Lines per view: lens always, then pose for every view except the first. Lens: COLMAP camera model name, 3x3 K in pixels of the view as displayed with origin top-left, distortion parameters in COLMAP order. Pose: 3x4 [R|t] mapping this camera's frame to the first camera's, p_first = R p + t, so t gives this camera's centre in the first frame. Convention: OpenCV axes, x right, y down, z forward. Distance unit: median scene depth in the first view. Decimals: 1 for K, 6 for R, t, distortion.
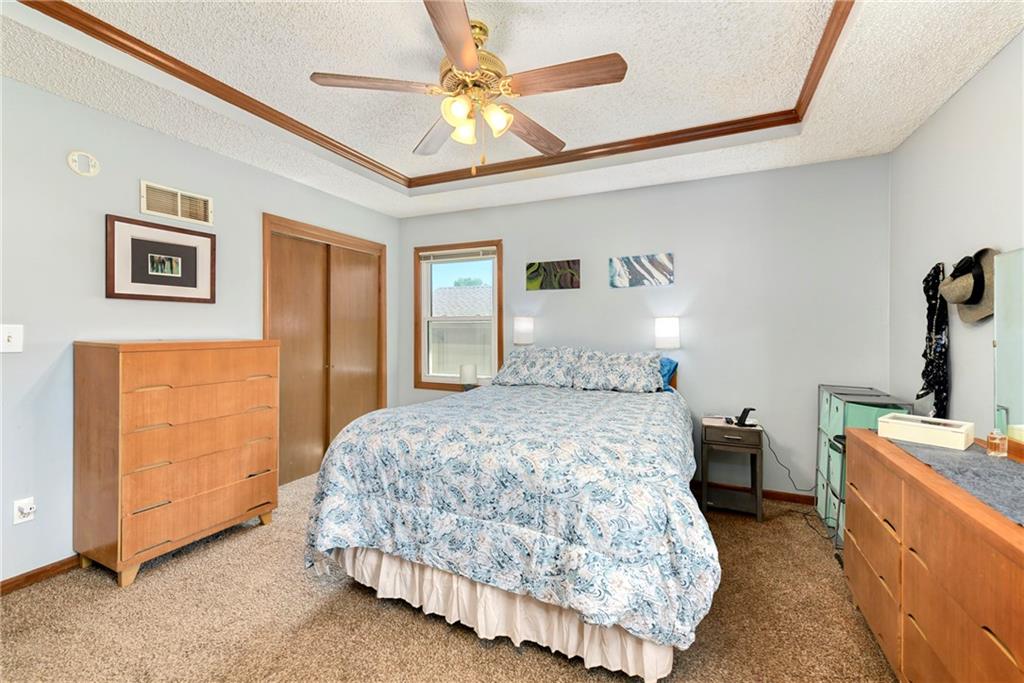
lens RADIAL K [[416.6, 0, 511.6], [0, 416.6, 335.3], [0, 0, 1]] dist [-0.001356, 0.000016]
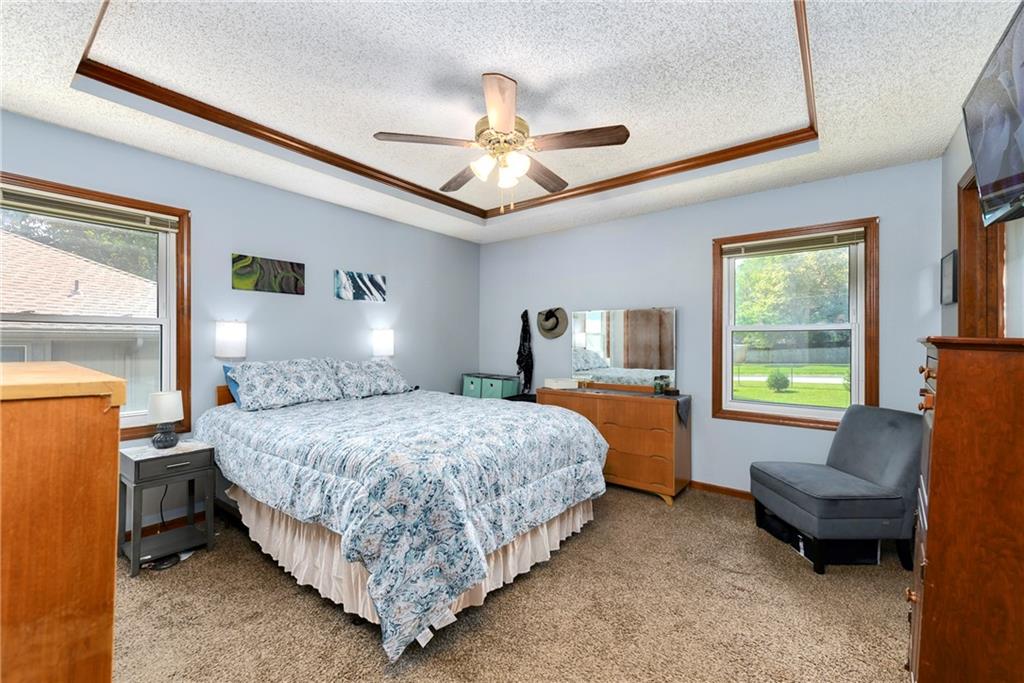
lens RADIAL K [[416.6, 0, 508.0], [0, 416.6, 341.7], [0, 0, 1]] dist [-0.001356, 0.000016]
pose [[0.245419, 0.000993, 0.969417, -0.661470], [0.007875, 0.999964, -0.003018, -0.002710], [-0.969385, 0.008375, 0.245403, 0.352477]]
